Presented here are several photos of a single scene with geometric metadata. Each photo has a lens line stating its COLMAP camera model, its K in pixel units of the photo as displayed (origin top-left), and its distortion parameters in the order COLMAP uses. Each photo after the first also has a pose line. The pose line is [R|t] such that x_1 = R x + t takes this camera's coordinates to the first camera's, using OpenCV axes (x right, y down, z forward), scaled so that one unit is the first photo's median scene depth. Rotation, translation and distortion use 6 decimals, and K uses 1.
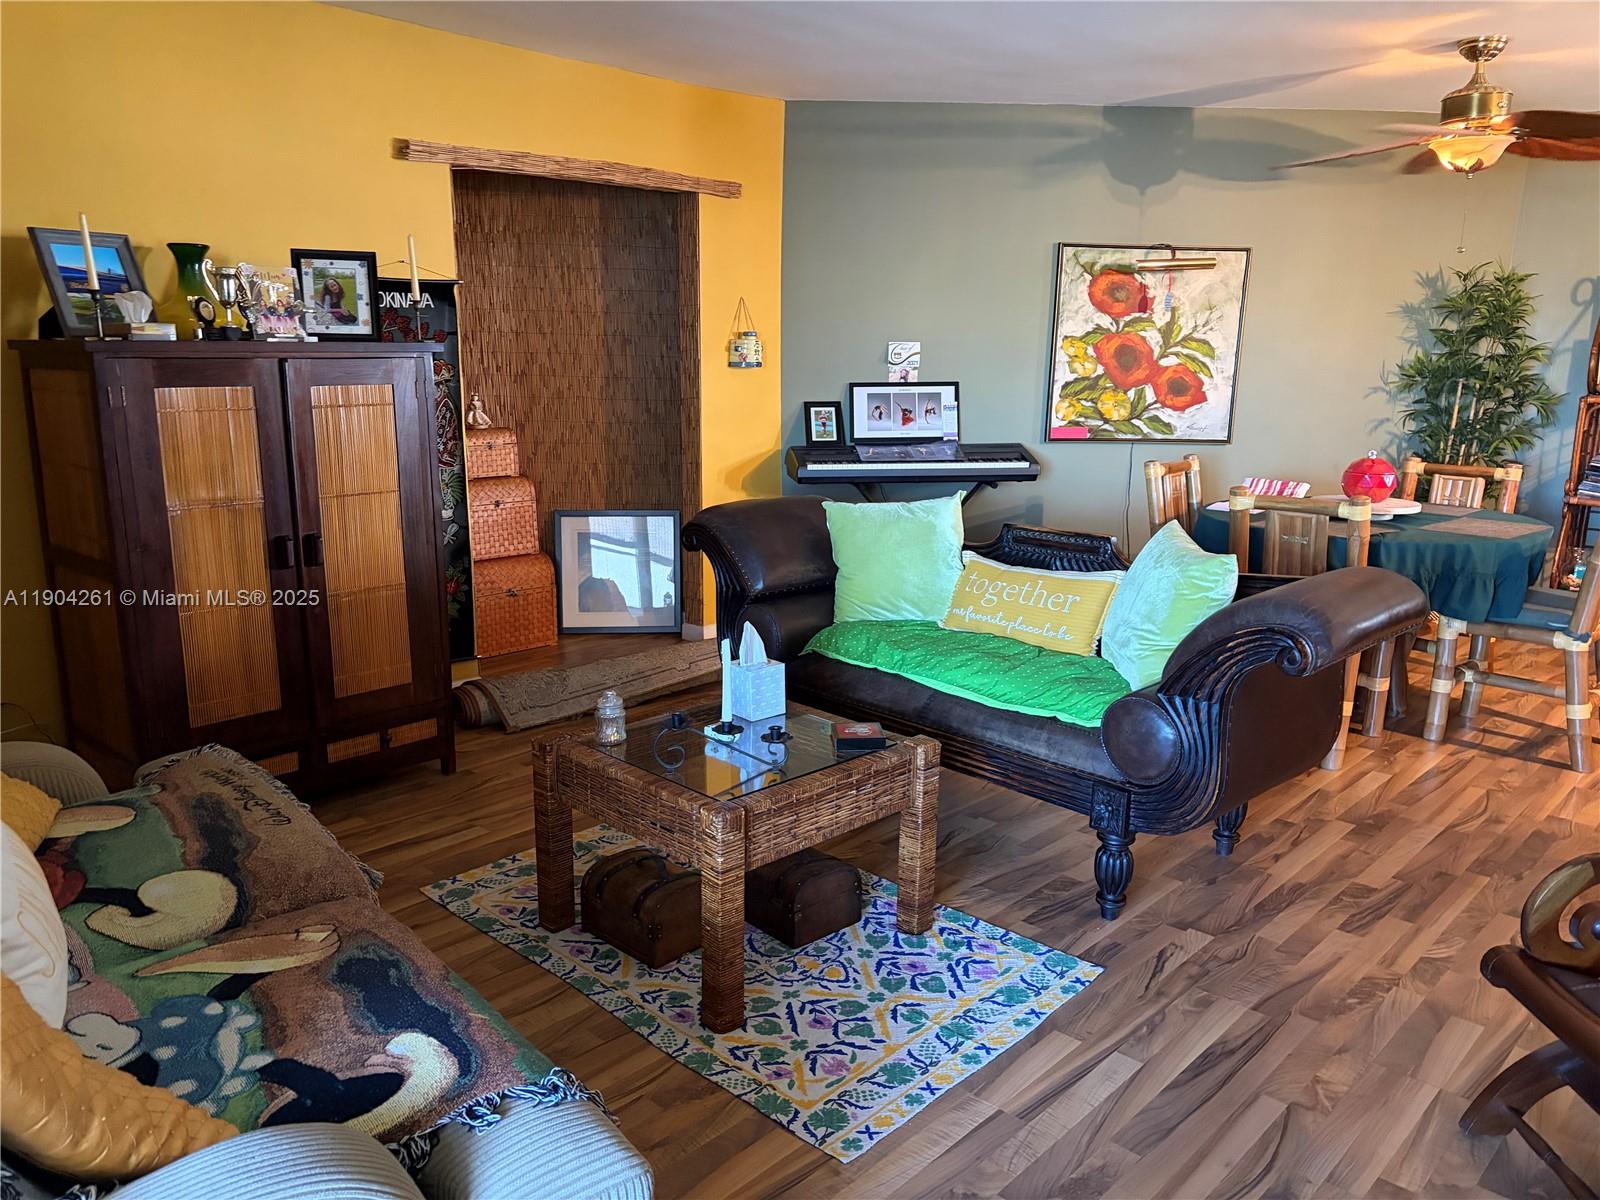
lens RADIAL K [[1209.5, 0, 772.2], [0, 1209.5, 615.2], [0, 0, 1]] dist [0.041815, -0.049653]
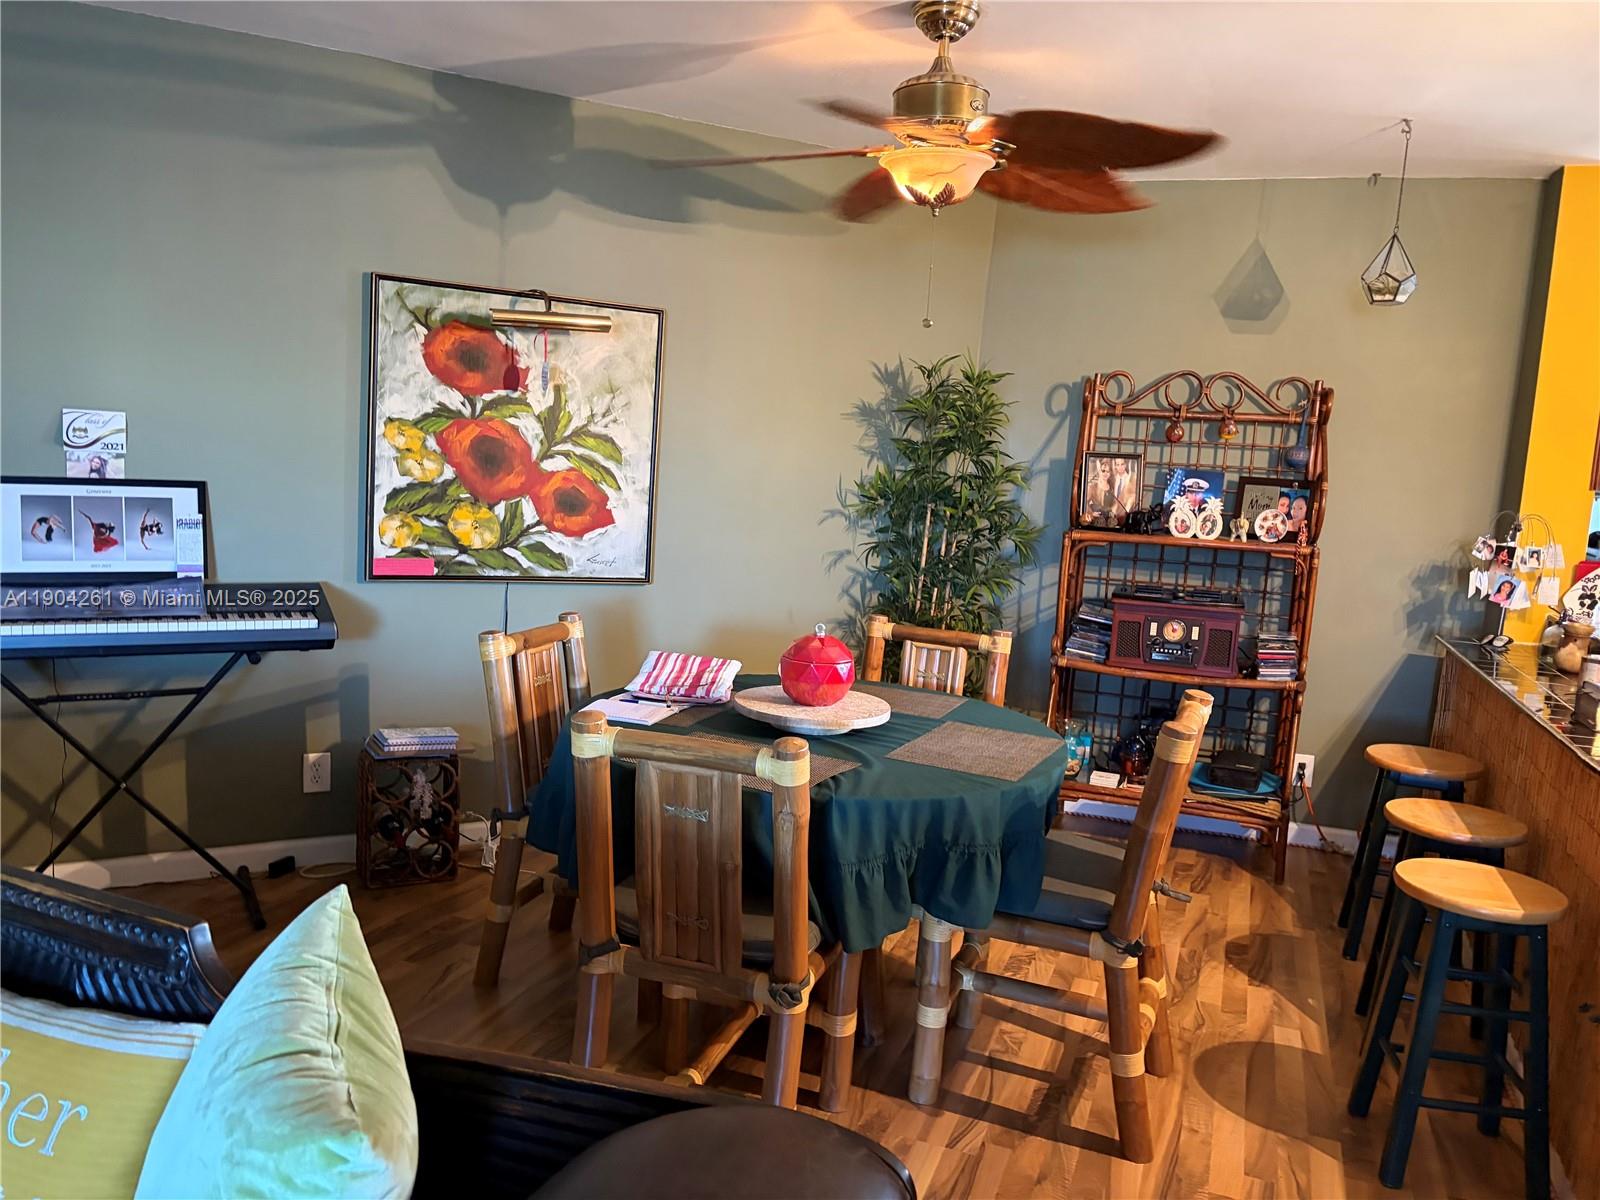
lens RADIAL K [[1209.5, 0, 796.5], [0, 1209.5, 614.1], [0, 0, 1]] dist [0.041815, -0.049653]
pose [[0.917511, -0.007564, 0.397639, 0.185009], [0.034389, 0.997583, -0.060373, -0.081948], [-0.396221, 0.069068, 0.915554, 0.342397]]
